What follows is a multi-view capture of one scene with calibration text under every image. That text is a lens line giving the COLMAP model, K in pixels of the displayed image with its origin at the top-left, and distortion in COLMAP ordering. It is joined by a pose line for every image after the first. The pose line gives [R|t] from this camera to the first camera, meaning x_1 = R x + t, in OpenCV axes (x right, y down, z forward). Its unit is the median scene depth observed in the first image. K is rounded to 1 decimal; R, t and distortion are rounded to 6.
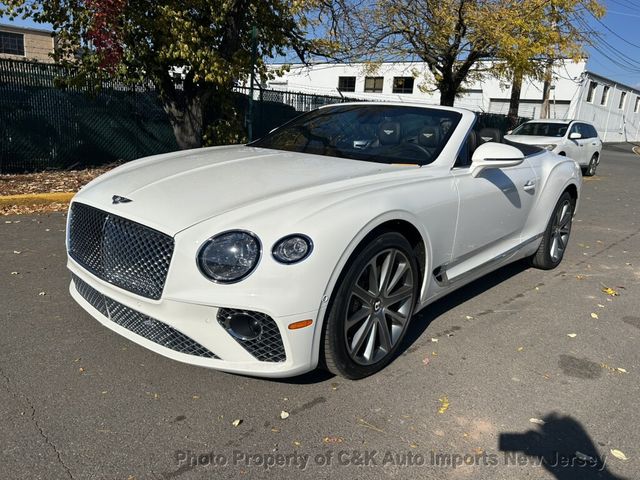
lens RADIAL K [[464.0, 0, 317.5], [0, 464.0, 236.3], [0, 0, 1]] dist [0.018920, -0.002777]
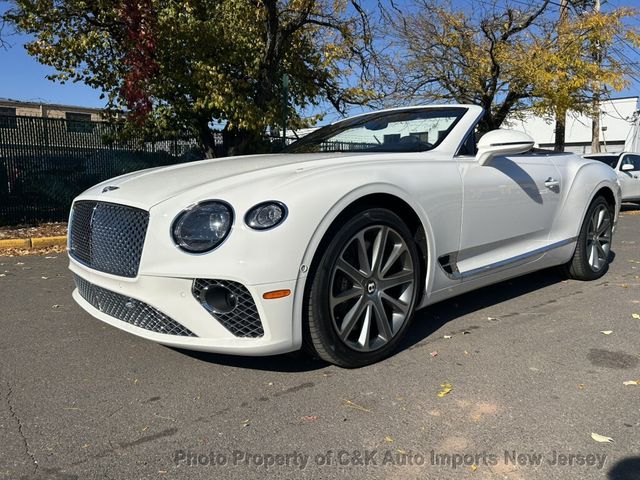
lens RADIAL K [[464.0, 0, 322.4], [0, 464.0, 242.9], [0, 0, 1]] dist [0.018920, -0.002777]
pose [[0.994532, -0.044547, -0.094450, 0.102406], [0.034463, 0.993787, -0.105832, 0.128876], [0.098577, 0.101998, 0.989888, 0.043246]]
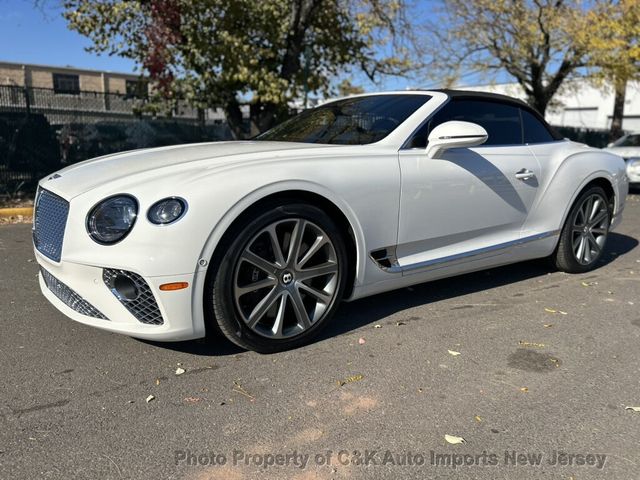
lens RADIAL K [[464.0, 0, 323.7], [0, 464.0, 242.1], [0, 0, 1]] dist [0.018920, -0.002777]
pose [[0.980889, 0.002462, -0.194551, 0.327575], [-0.011331, 0.998946, -0.044485, 0.093762], [0.194237, 0.045839, 0.979883, 0.044933]]
